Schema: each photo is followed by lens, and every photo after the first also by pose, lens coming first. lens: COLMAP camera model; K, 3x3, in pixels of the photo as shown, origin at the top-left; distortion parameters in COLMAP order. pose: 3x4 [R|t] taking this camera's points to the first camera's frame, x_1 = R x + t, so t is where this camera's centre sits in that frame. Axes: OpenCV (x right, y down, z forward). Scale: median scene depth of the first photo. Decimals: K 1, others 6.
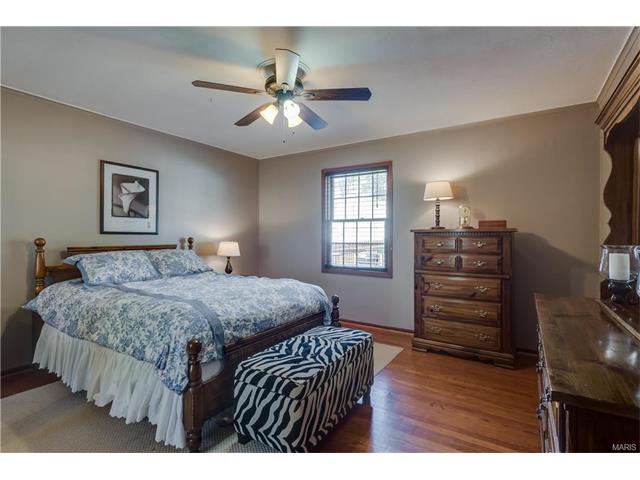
lens RADIAL K [[322.6, 0, 317.5], [0, 322.6, 241.0], [0, 0, 1]] dist [0.025191, -0.003705]
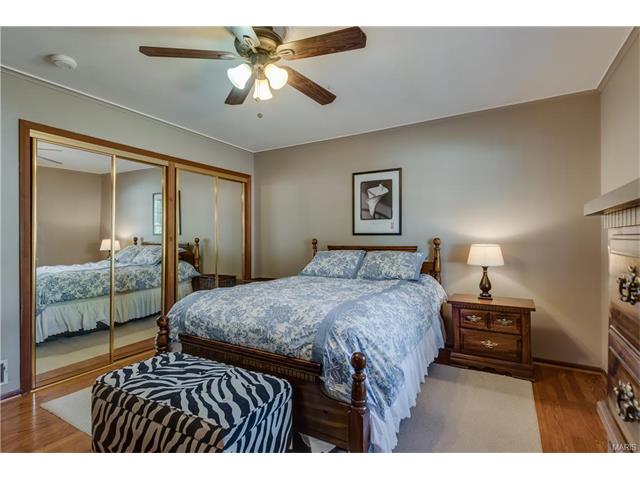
lens RADIAL K [[322.6, 0, 317.2], [0, 322.6, 238.3], [0, 0, 1]] dist [0.025191, -0.003705]
pose [[0.041128, 0.003553, -0.999148, 0.479688], [-0.007319, 0.999968, 0.003254, -0.012578], [0.999127, 0.007179, 0.041153, 0.772142]]
